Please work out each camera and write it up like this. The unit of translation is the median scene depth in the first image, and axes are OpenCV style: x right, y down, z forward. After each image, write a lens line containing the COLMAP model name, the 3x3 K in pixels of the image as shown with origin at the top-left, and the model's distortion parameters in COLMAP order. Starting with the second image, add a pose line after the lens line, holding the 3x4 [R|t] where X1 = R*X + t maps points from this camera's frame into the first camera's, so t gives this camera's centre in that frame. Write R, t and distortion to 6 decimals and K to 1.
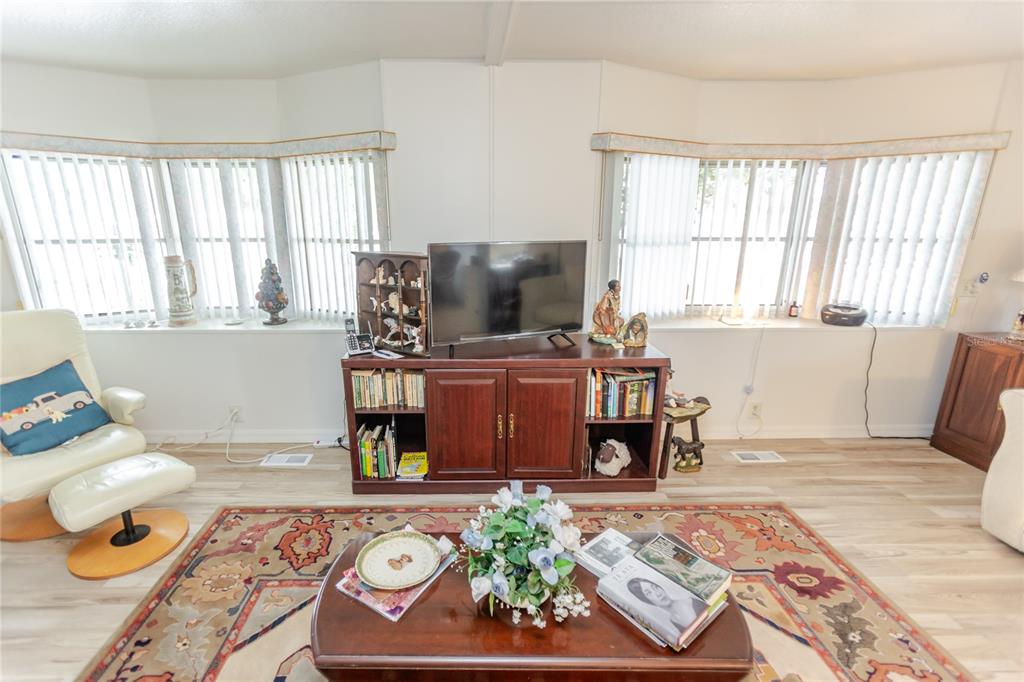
lens RADIAL K [[461.2, 0, 501.7], [0, 461.2, 342.3], [0, 0, 1]] dist [0.001161, 0.000844]
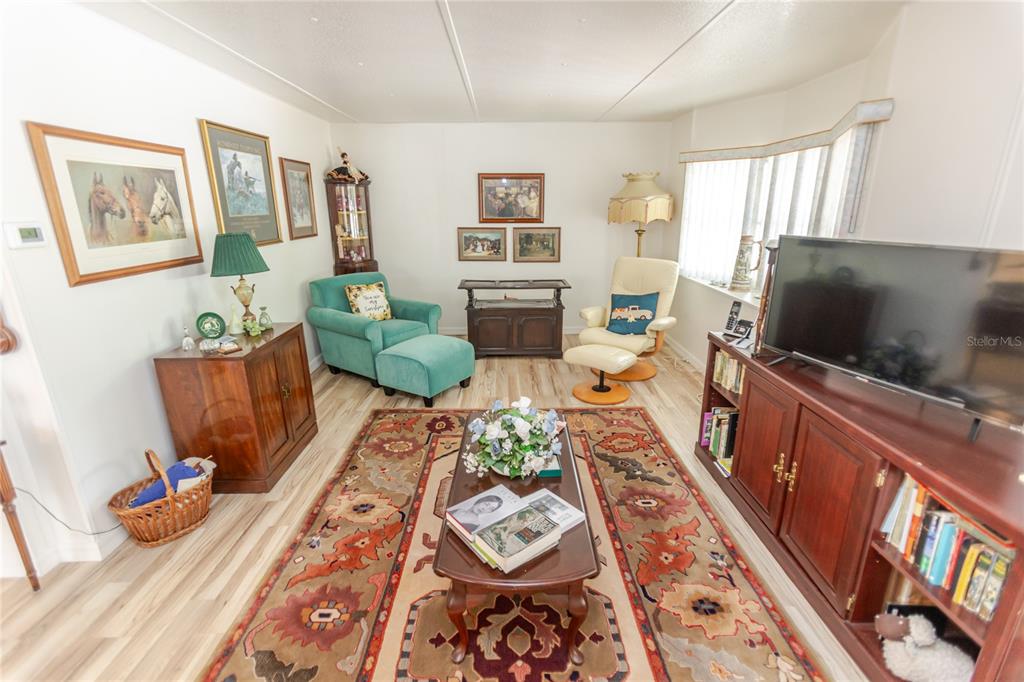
lens RADIAL K [[461.2, 0, 501.7], [0, 461.2, 342.3], [0, 0, 1]] dist [0.001161, 0.000844]
pose [[-0.018772, 0.290470, -0.956700, 0.613847], [-0.252206, 0.924550, 0.285657, -0.110392], [0.967491, 0.246648, 0.055903, 0.370228]]
